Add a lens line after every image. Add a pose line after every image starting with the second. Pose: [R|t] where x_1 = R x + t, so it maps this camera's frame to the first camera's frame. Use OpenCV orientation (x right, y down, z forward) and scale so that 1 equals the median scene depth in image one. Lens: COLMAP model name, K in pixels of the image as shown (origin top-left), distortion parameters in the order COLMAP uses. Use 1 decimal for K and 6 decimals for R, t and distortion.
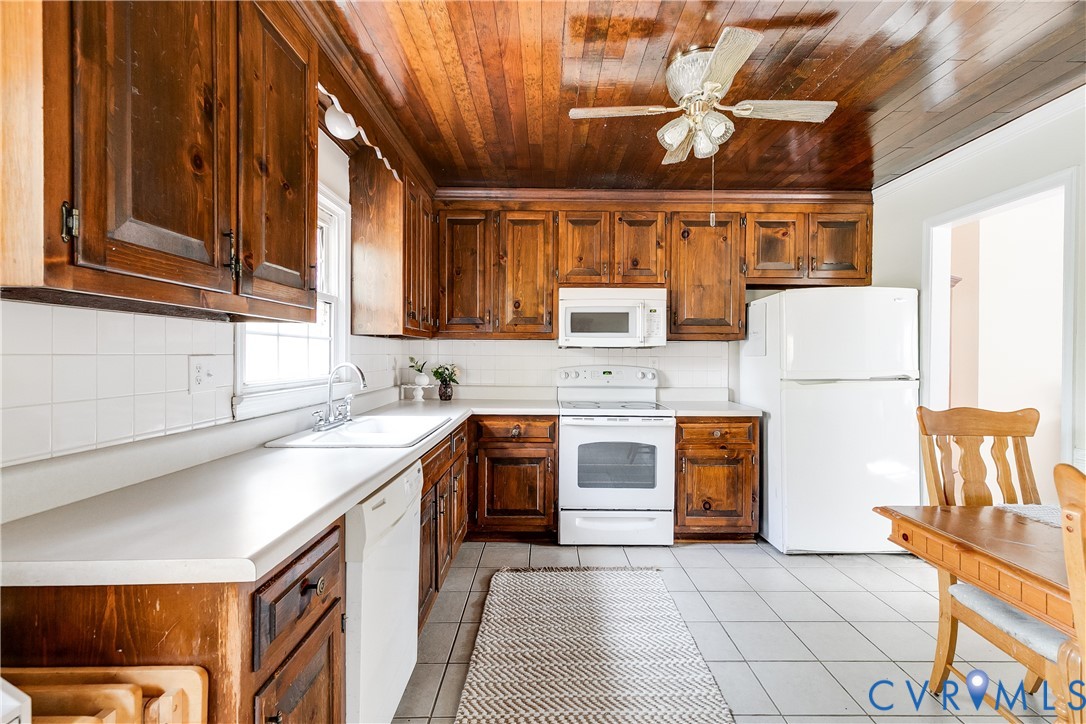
lens RADIAL K [[499.8, 0, 540.7], [0, 499.8, 363.6], [0, 0, 1]] dist [0.003078, -0.000026]
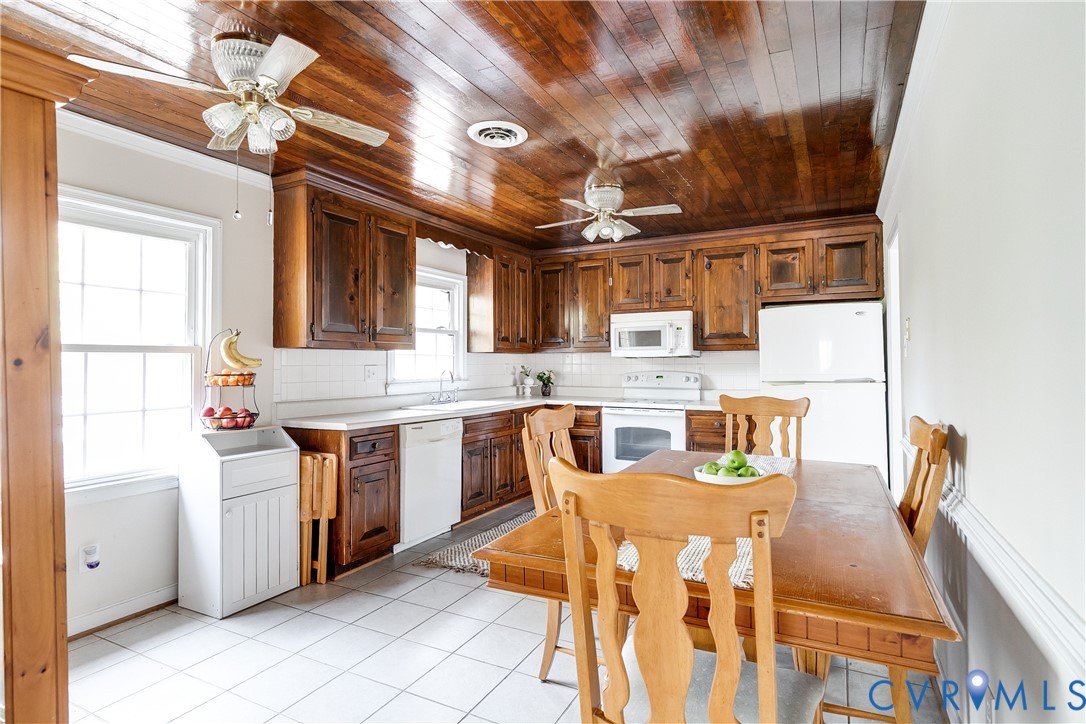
lens RADIAL K [[559.5, 0, 546.9], [0, 559.5, 359.0], [0, 0, 1]] dist [0.002066, -0.000015]
pose [[0.883069, -0.013031, -0.469062, 0.588893], [0.000774, 0.999653, -0.026313, 0.010791], [0.469242, 0.022873, 0.882773, -0.424531]]
